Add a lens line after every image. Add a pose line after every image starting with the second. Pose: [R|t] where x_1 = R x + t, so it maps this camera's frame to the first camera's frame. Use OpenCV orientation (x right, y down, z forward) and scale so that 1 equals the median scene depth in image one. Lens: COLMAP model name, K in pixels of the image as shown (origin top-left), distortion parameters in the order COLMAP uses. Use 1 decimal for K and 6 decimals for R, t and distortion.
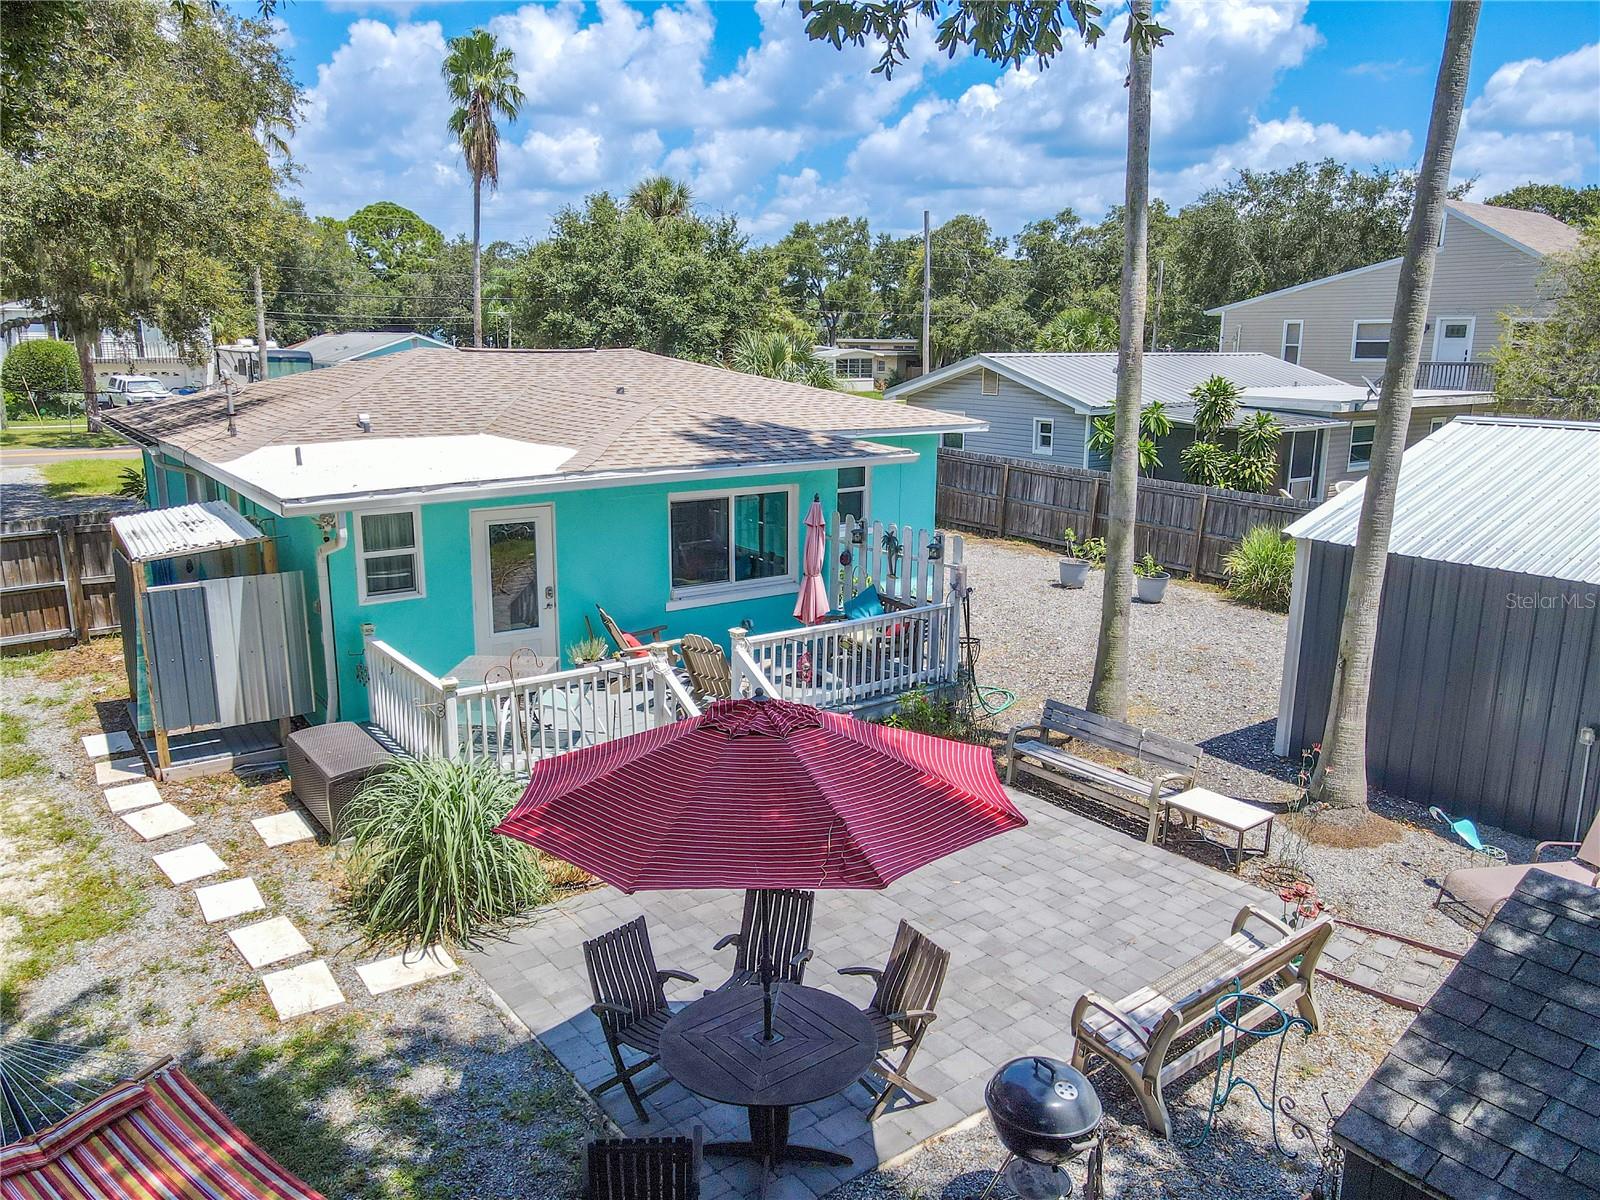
lens RADIAL K [[1158.6, 0, 800.0], [0, 1158.6, 600.0], [0, 0, 1]] dist [-0.005394, 0.021667]
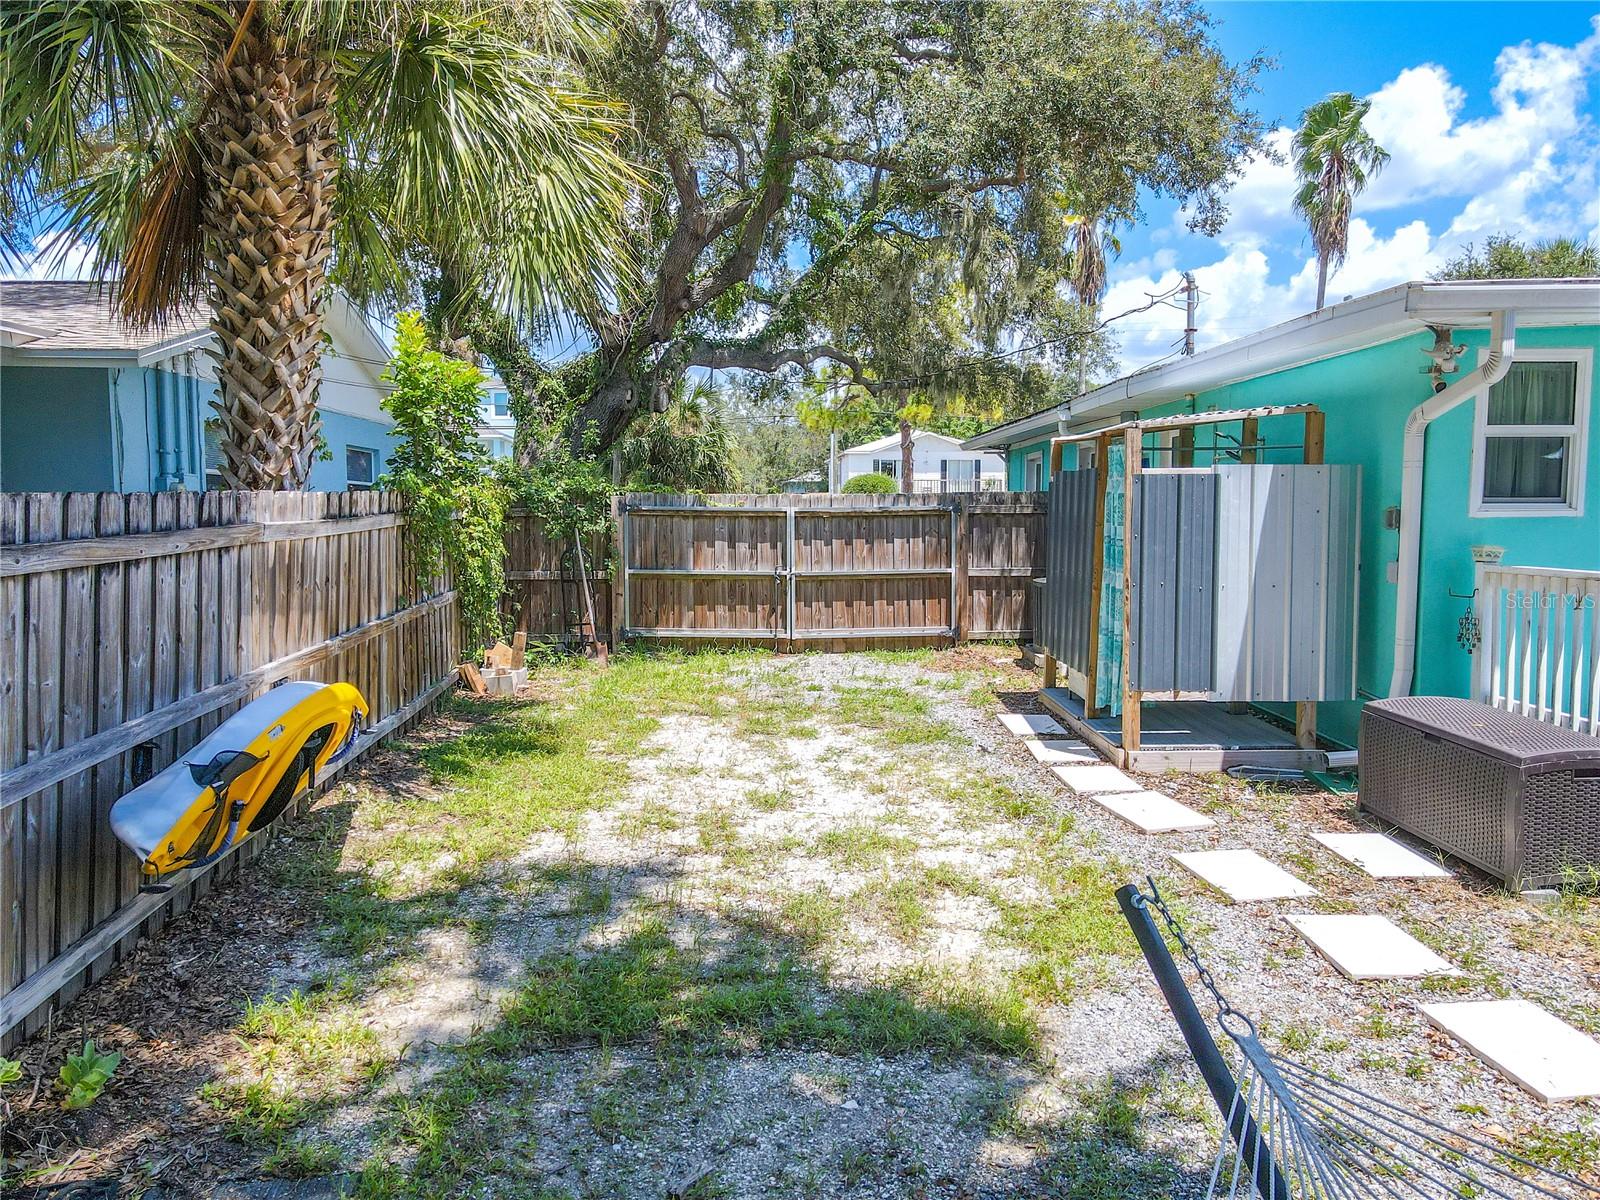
lens RADIAL K [[1158.6, 0, 800.0], [0, 1158.6, 600.0], [0, 0, 1]] dist [-0.005394, 0.021667]
pose [[0.821064, 0.032467, -0.569911, -0.324242], [-0.118189, 0.986416, -0.114079, 0.155003], [0.558466, 0.161023, 0.813749, 0.340637]]
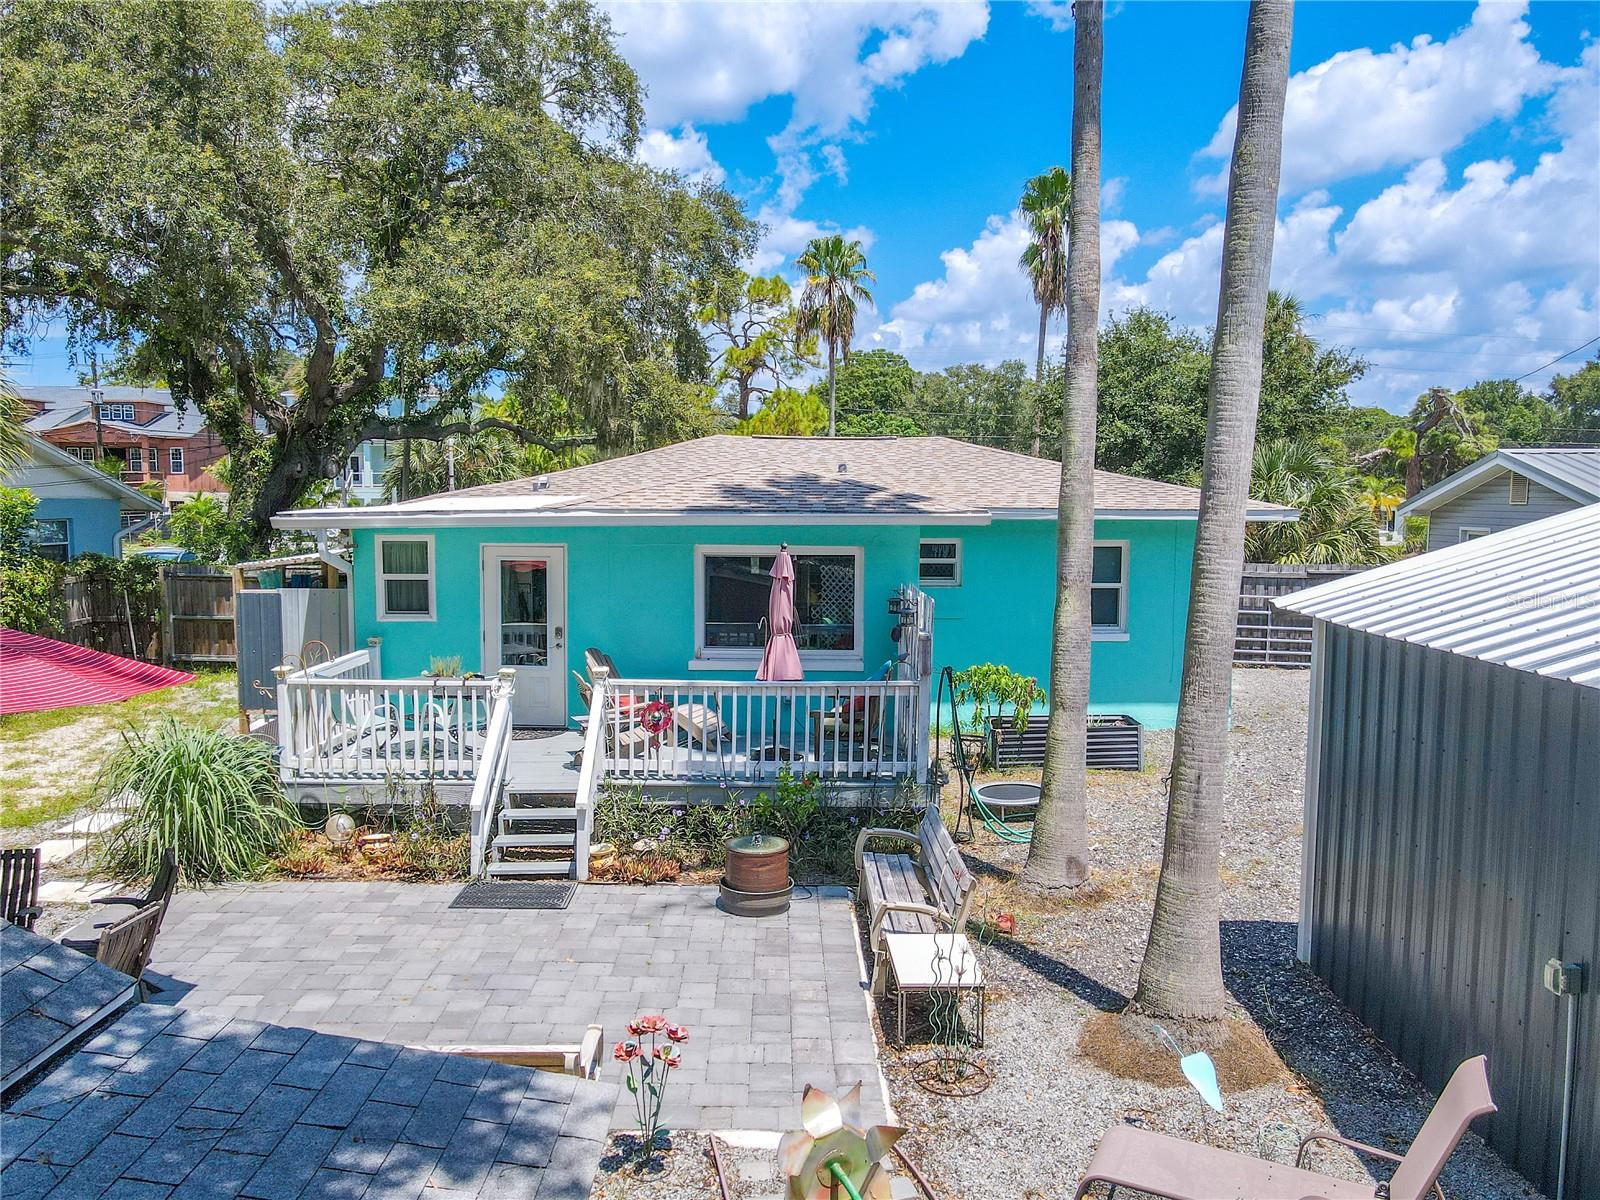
lens RADIAL K [[1187.6, 0, 800.0], [0, 1187.6, 600.0], [0, 0, 1]] dist [0.009453, 0.015024]
pose [[0.795964, 0.047581, -0.603471, 0.652084], [-0.130509, 0.986950, -0.094322, 0.040849], [0.591108, 0.153835, 0.791787, 0.322993]]
